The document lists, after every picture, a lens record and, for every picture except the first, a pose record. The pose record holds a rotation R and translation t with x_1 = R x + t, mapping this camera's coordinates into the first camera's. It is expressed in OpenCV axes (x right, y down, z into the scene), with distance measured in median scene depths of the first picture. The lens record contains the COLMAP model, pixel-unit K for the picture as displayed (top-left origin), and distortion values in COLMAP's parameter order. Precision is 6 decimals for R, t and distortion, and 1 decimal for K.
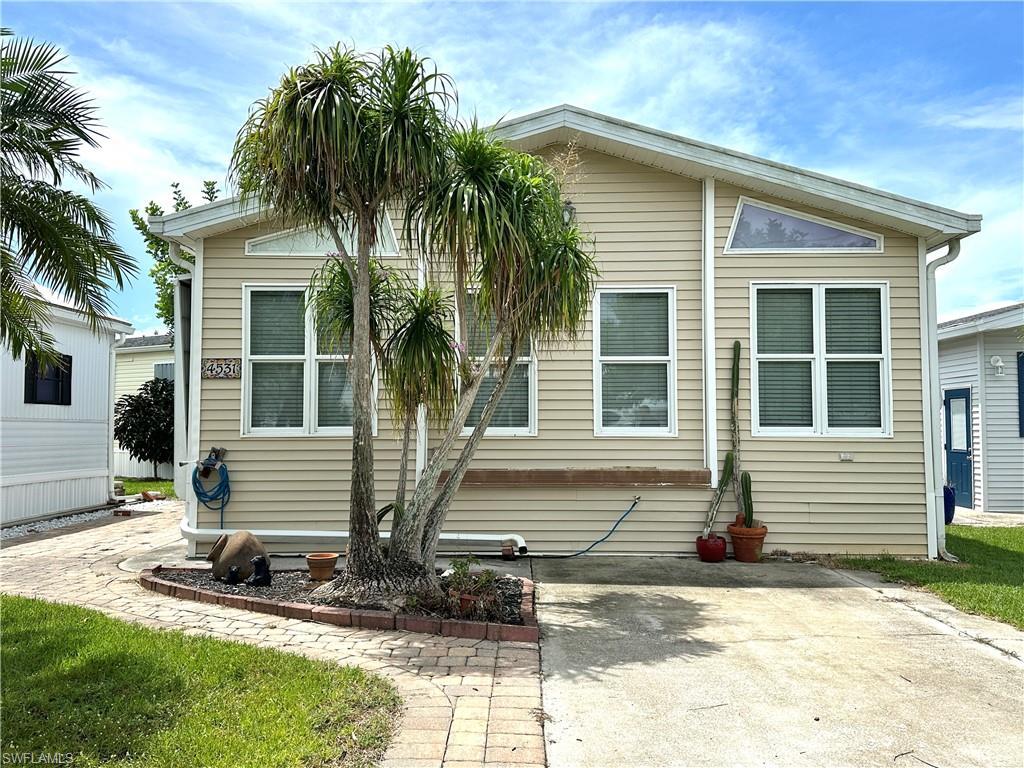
lens RADIAL K [[870.5, 0, 512.0], [0, 870.5, 384.0], [0, 0, 1]] dist [0.149151, -0.389956]
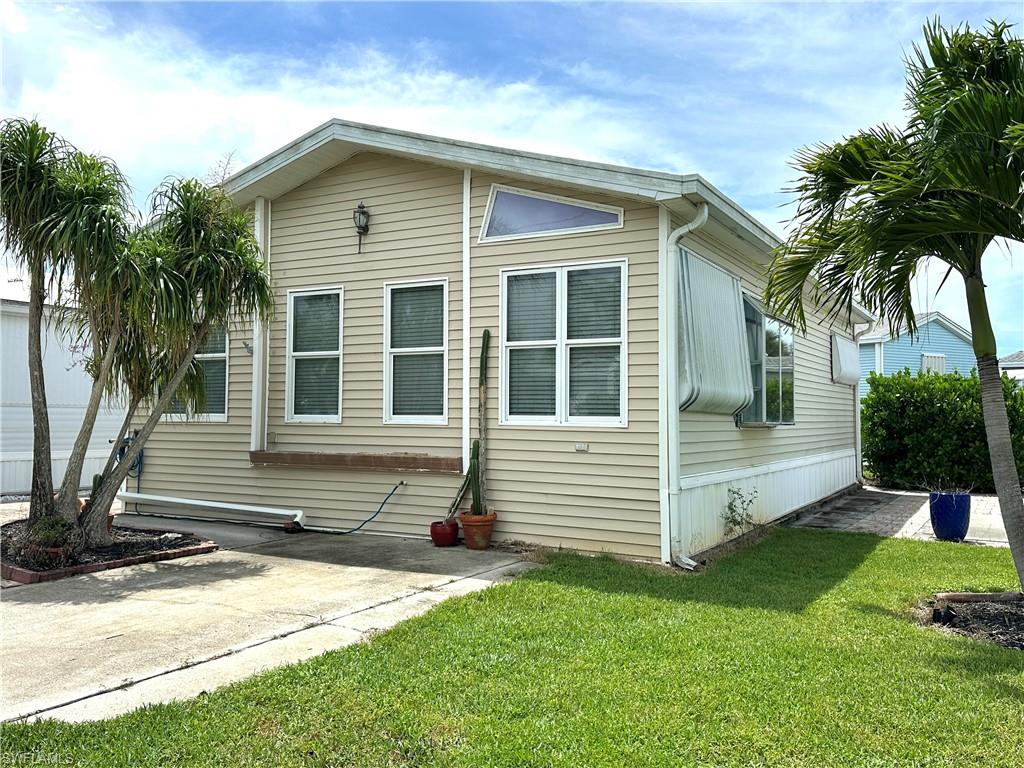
lens RADIAL K [[870.5, 0, 512.0], [0, 870.5, 384.0], [0, 0, 1]] dist [0.149151, -0.389956]
pose [[0.881072, -0.011644, -0.472838, 0.751329], [0.017517, 0.999814, 0.008019, 0.005529], [0.472657, -0.015348, 0.881113, 0.135156]]
